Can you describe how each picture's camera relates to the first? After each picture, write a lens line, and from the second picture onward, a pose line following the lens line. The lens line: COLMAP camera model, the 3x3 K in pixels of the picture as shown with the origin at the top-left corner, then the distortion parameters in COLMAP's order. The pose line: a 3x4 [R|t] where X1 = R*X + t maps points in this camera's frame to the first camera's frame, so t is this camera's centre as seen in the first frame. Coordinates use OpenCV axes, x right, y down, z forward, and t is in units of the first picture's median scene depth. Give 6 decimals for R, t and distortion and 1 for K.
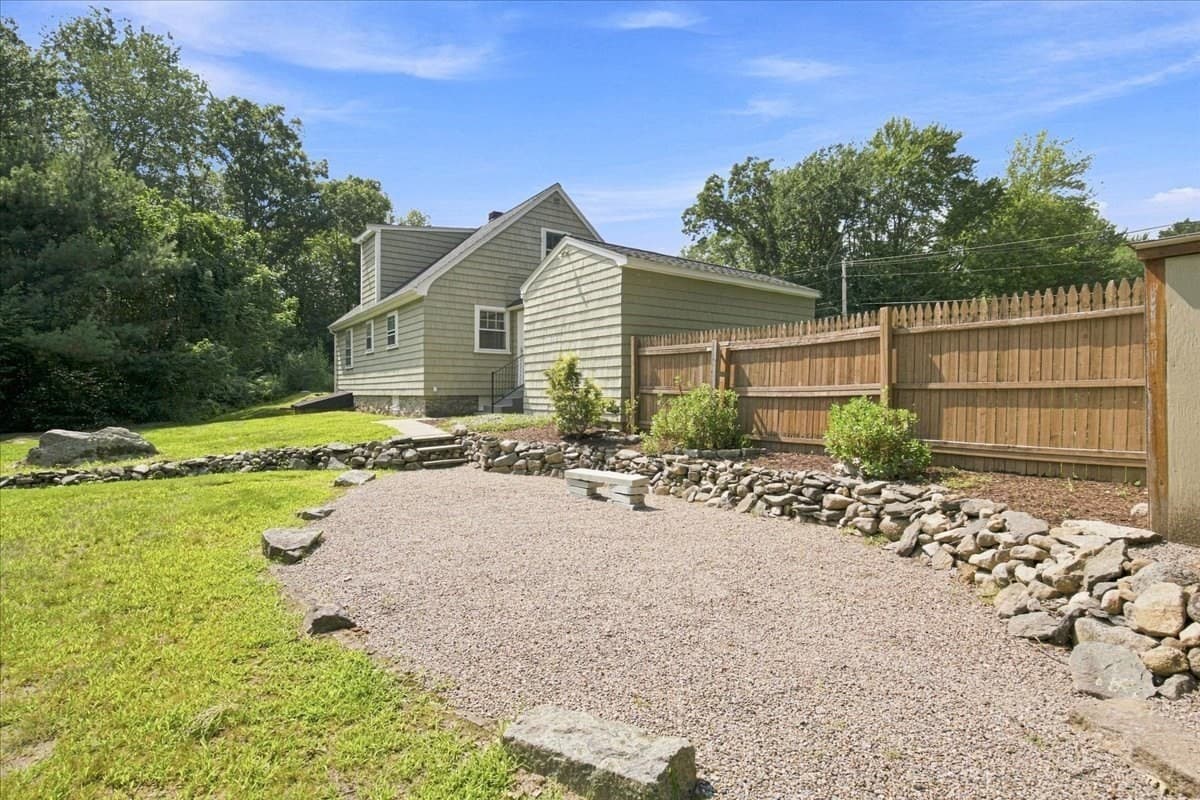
lens RADIAL K [[680.6, 0, 600.0], [0, 680.6, 400.0], [0, 0, 1]] dist [-0.000718, -0.000122]
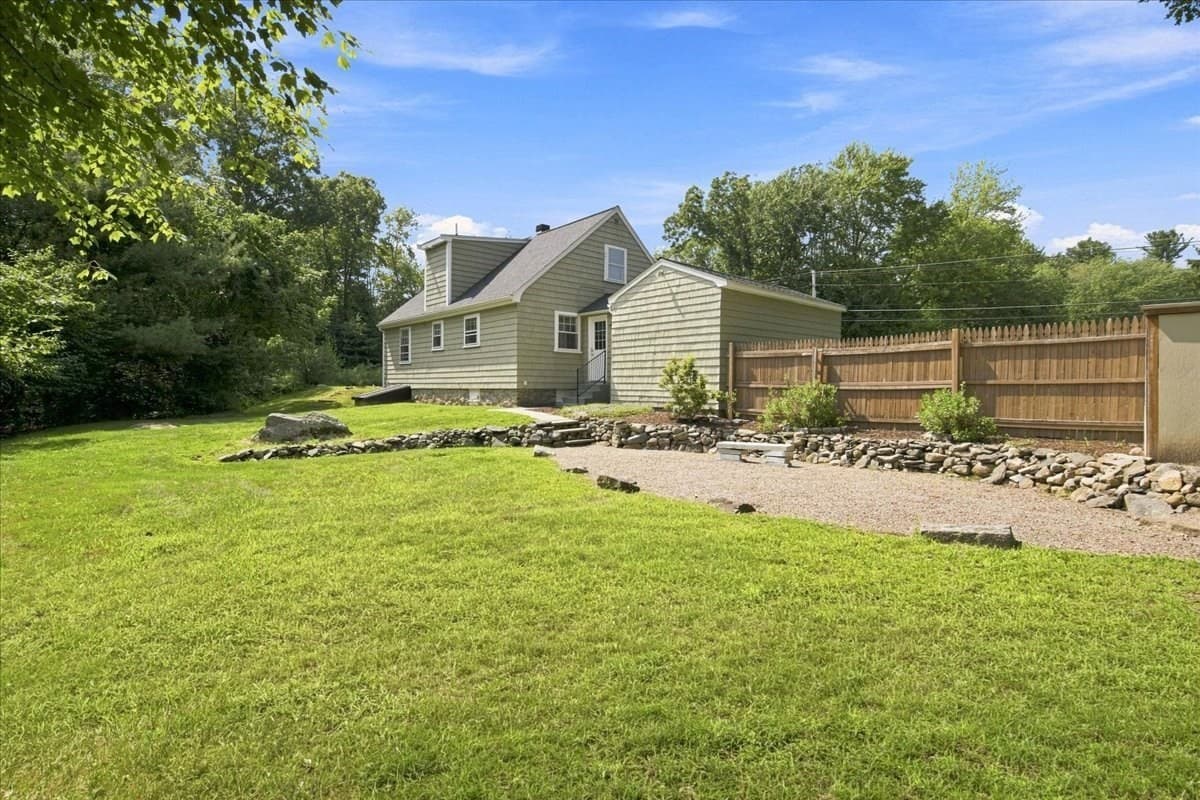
lens RADIAL K [[706.8, 0, 600.0], [0, 706.8, 400.0], [0, 0, 1]] dist [0.000154, 0.001445]
pose [[0.992899, 0.005352, 0.118839, -0.356288], [-0.005696, 0.999981, 0.002556, 0.012796], [-0.118823, -0.003214, 0.992910, -0.293051]]
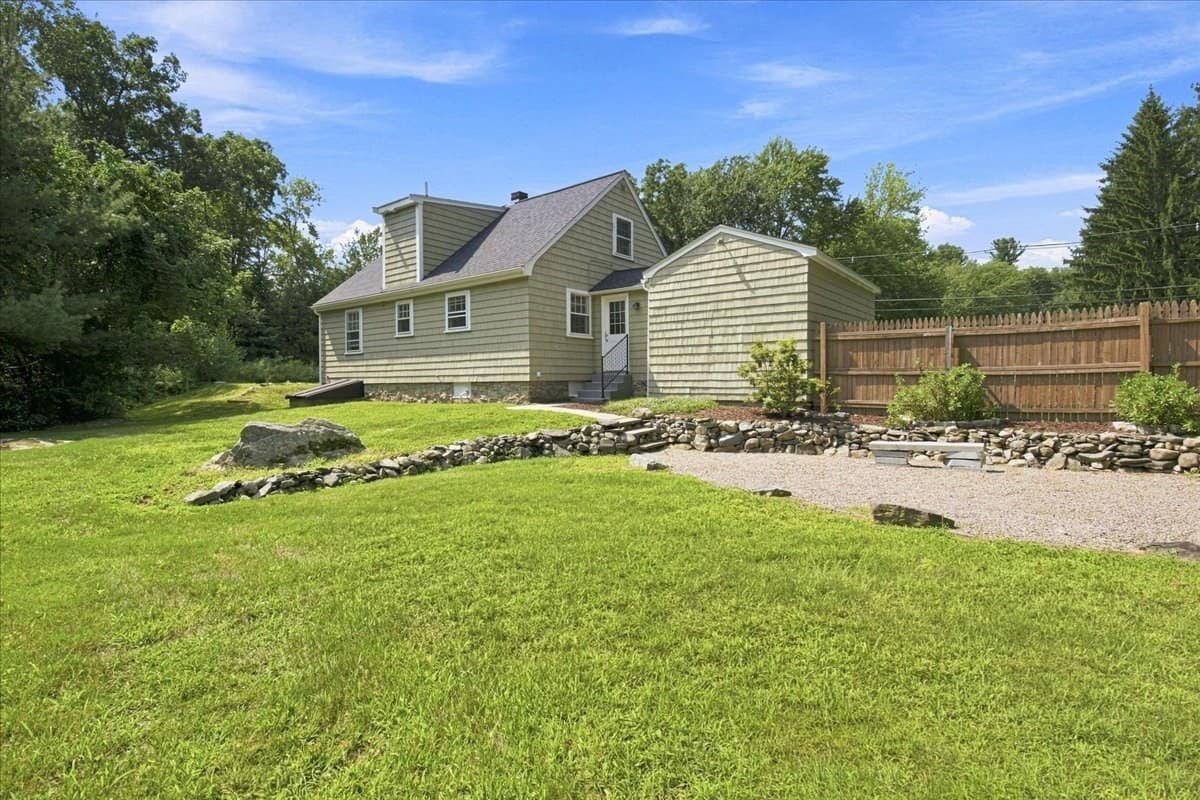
lens RADIAL K [[672.6, 0, 621.3], [0, 672.6, 392.0], [0, 0, 1]] dist [-0.000676, 0.000265]
pose [[0.941485, -0.012464, 0.336824, -0.620723], [0.012446, 0.999920, 0.002211, 0.011441], [-0.336825, 0.002111, 0.941565, 0.098246]]
